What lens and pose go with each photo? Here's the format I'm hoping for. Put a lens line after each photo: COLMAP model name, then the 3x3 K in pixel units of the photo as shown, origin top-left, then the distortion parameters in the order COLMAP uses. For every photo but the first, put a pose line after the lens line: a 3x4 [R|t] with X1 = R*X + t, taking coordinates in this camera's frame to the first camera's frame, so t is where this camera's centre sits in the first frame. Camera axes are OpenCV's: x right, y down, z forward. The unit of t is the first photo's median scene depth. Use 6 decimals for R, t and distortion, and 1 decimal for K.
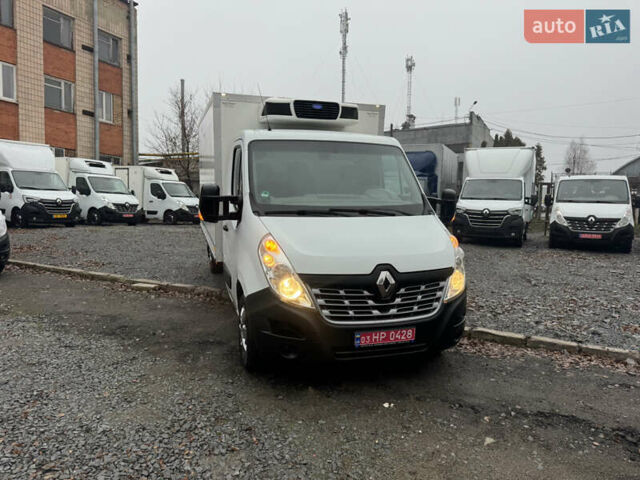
lens RADIAL K [[456.9, 0, 319.8], [0, 456.9, 237.6], [0, 0, 1]] dist [0.052640, -0.057663]
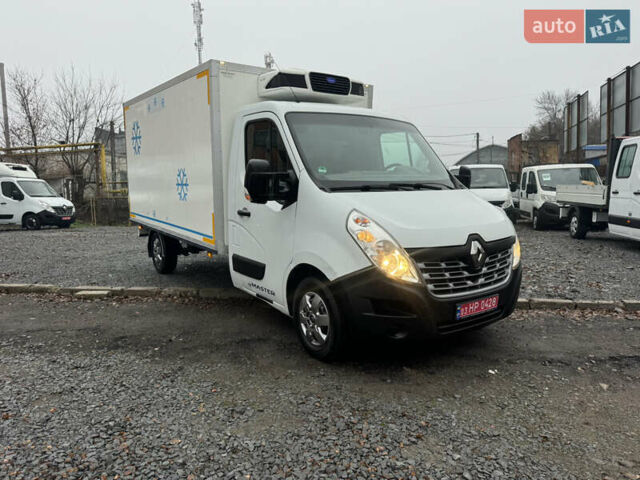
lens RADIAL K [[455.5, 0, 322.5], [0, 455.5, 245.0], [0, 0, 1]] dist [0.044256, -0.054856]
pose [[0.948769, -0.062798, 0.309666, -0.335831], [0.056749, 0.997981, 0.028512, 0.024165], [-0.310831, -0.009478, 0.950418, 0.108313]]
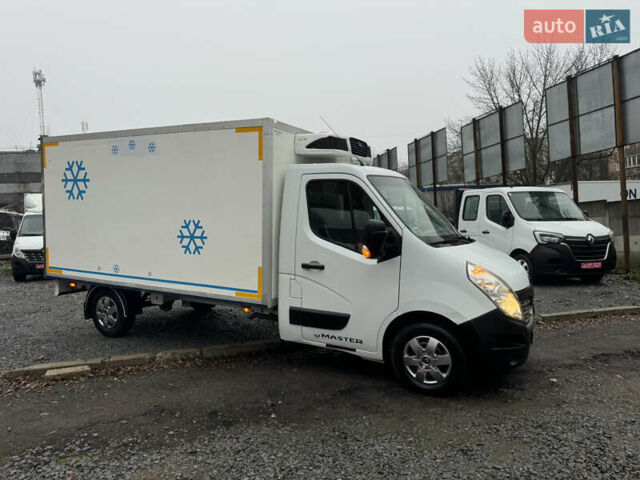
lens RADIAL K [[456.9, 0, 319.8], [0, 456.9, 237.6], [0, 0, 1]] dist [0.052640, -0.057663]
pose [[0.703219, -0.056289, 0.708742, -0.839698], [0.099582, 0.994832, -0.019796, -0.059437], [-0.703965, 0.084499, 0.705190, 0.335280]]
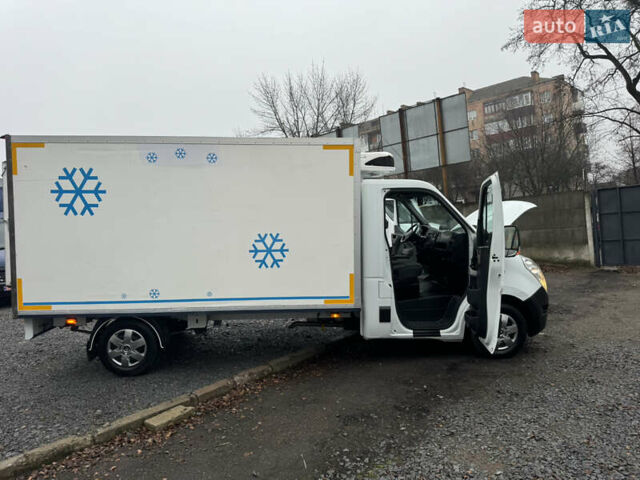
lens RADIAL K [[457.9, 0, 317.8], [0, 457.9, 226.7], [0, 0, 1]] dist [0.060719, -0.056253]
pose [[0.231332, -0.050069, 0.971586, -1.275320], [0.148880, 0.988734, 0.015505, -0.162892], [-0.961416, 0.141063, 0.236180, 0.918048]]
